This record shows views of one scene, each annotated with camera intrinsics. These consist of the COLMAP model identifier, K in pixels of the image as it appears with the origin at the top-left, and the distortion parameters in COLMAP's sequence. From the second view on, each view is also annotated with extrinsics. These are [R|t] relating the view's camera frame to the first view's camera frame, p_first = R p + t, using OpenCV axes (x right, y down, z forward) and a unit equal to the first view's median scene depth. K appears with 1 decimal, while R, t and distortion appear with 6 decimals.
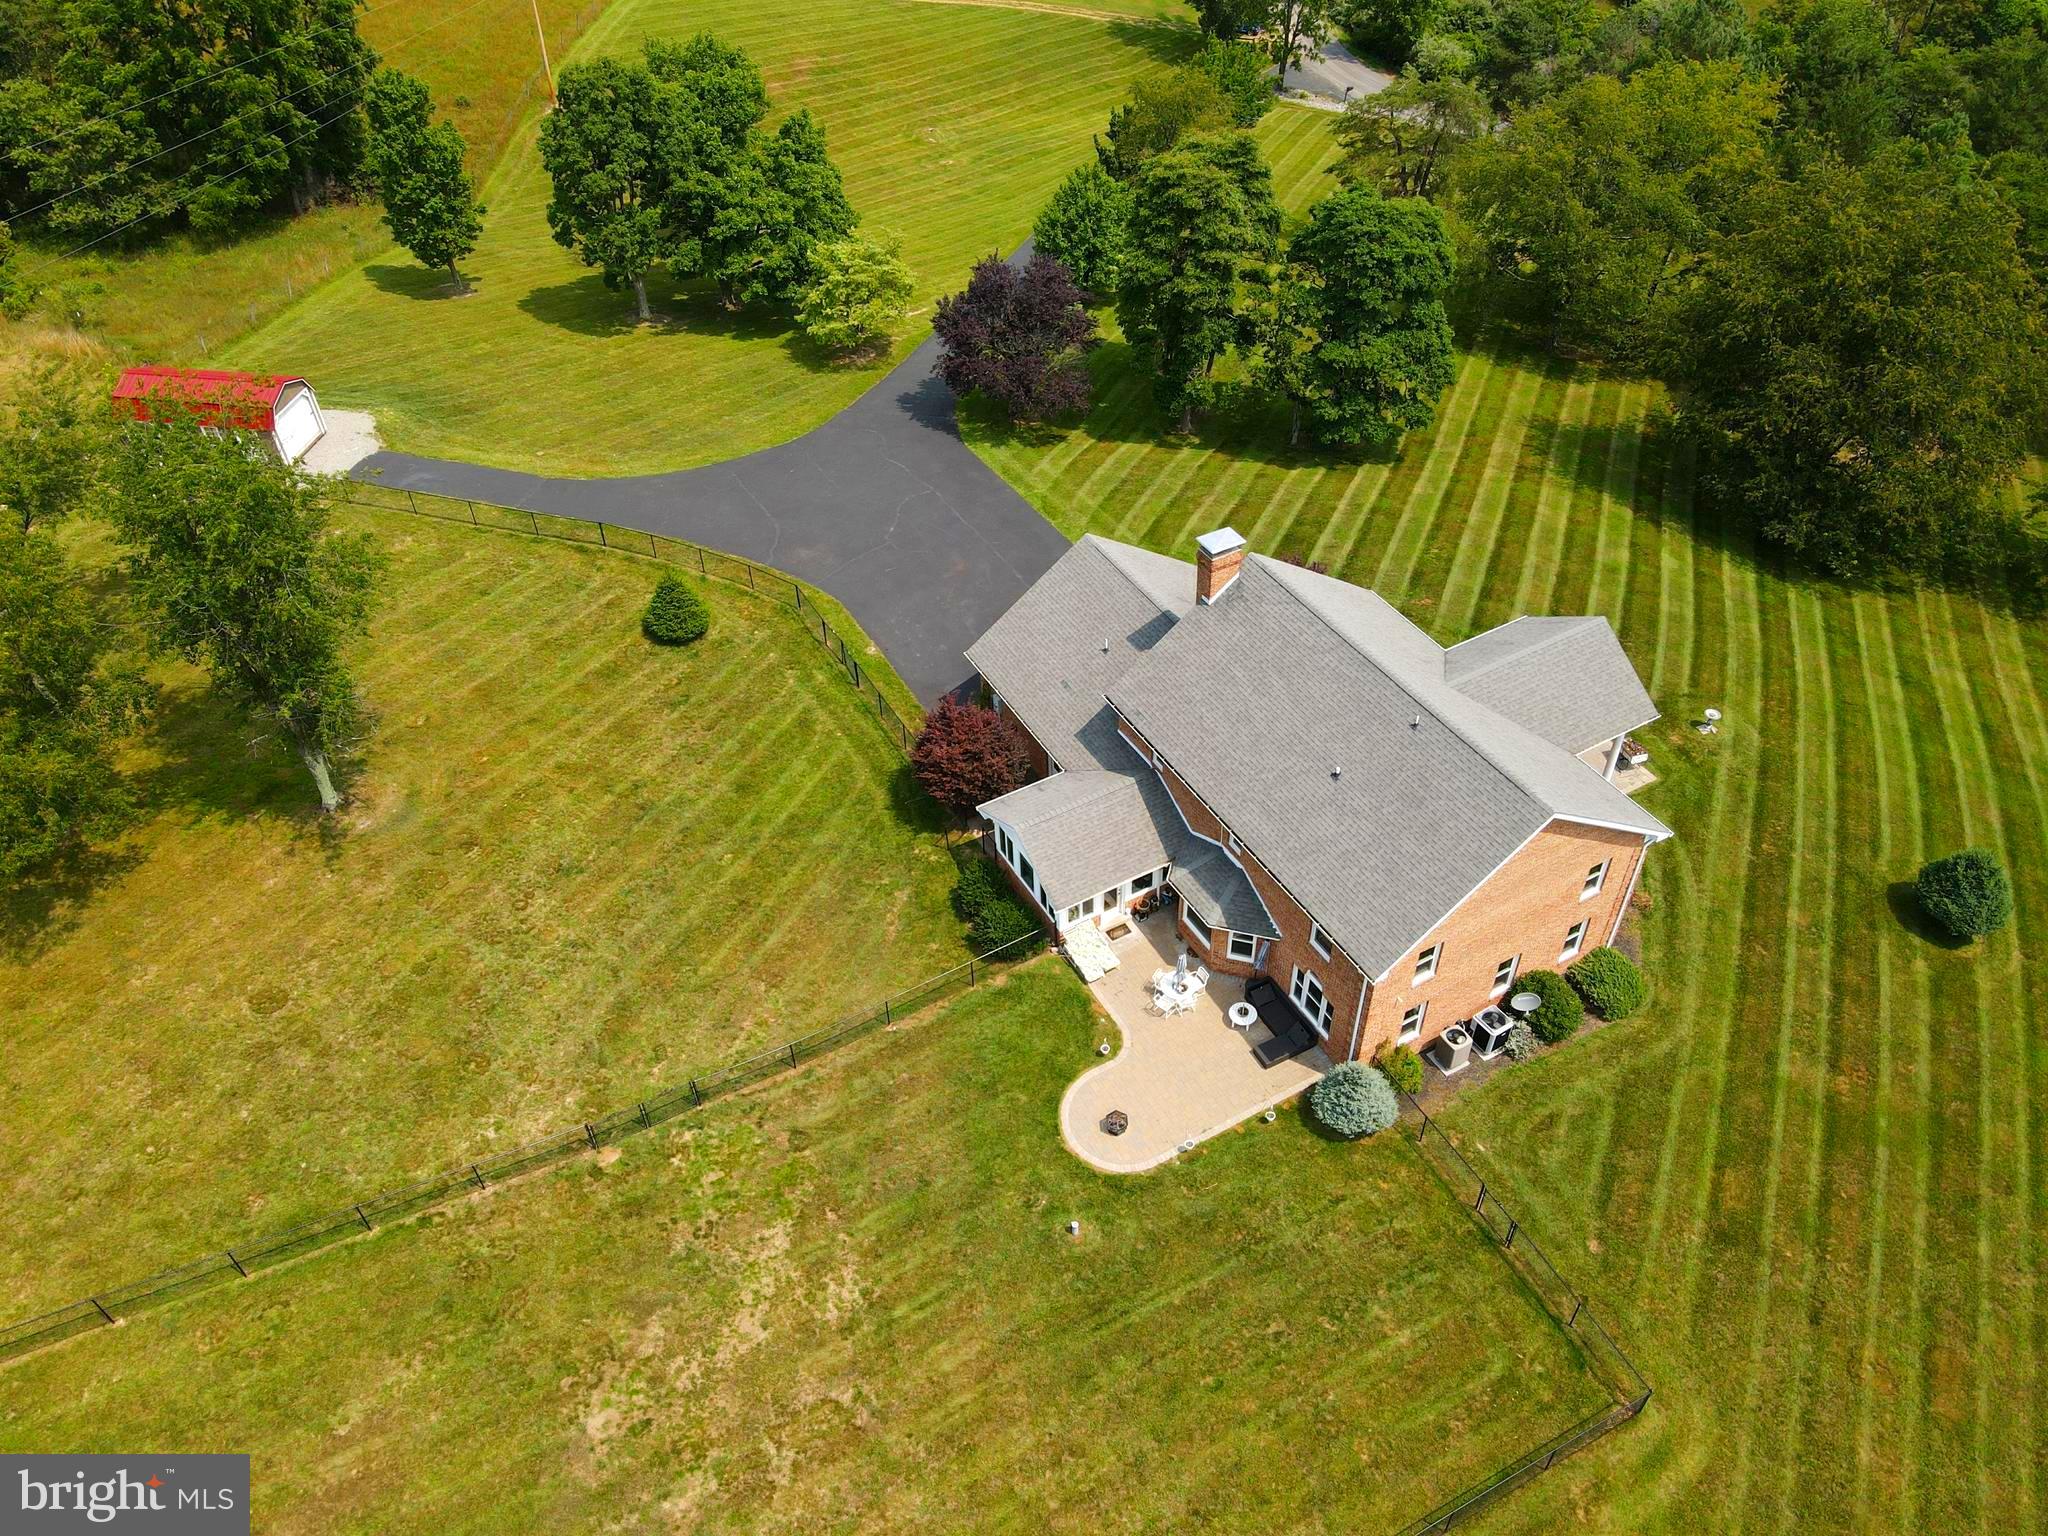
lens RADIAL K [[1509.4, 0, 1018.4], [0, 1509.4, 765.9], [0, 0, 1]] dist [-0.004593, 0.032604]
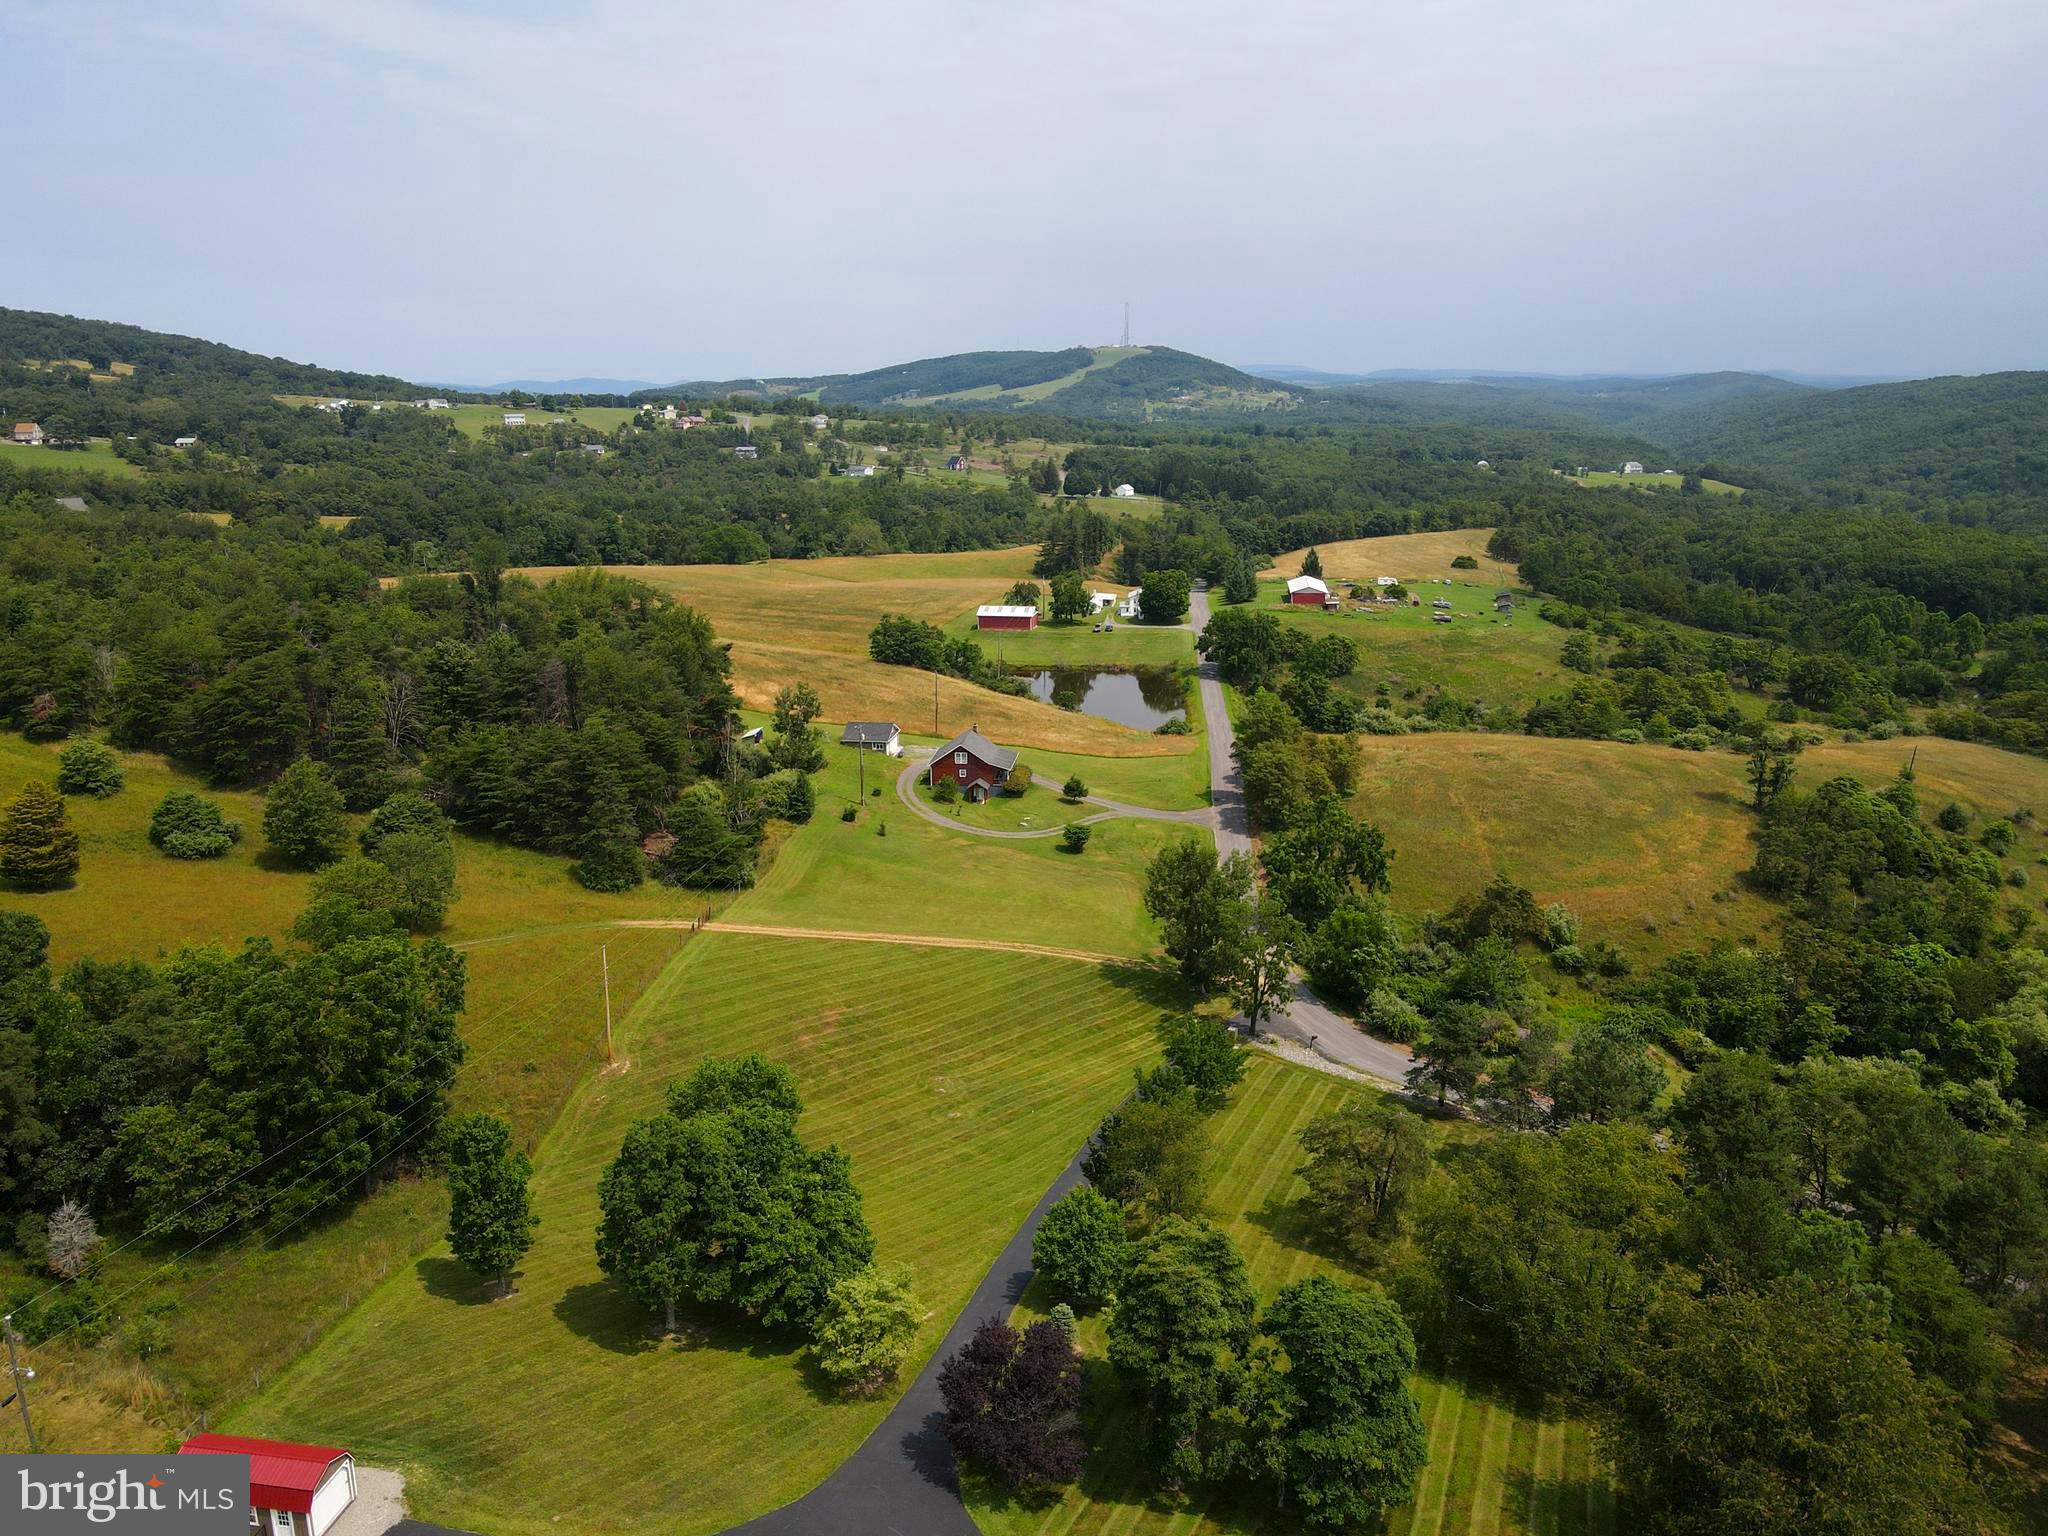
lens RADIAL K [[1509.4, 0, 1018.7], [0, 1509.4, 762.7], [0, 0, 1]] dist [-0.004593, 0.032604]
pose [[0.999821, 0.018870, -0.001575, -0.005778], [-0.017353, 0.879787, -0.475052, -0.156926], [-0.007579, 0.474994, 0.879956, -0.150216]]
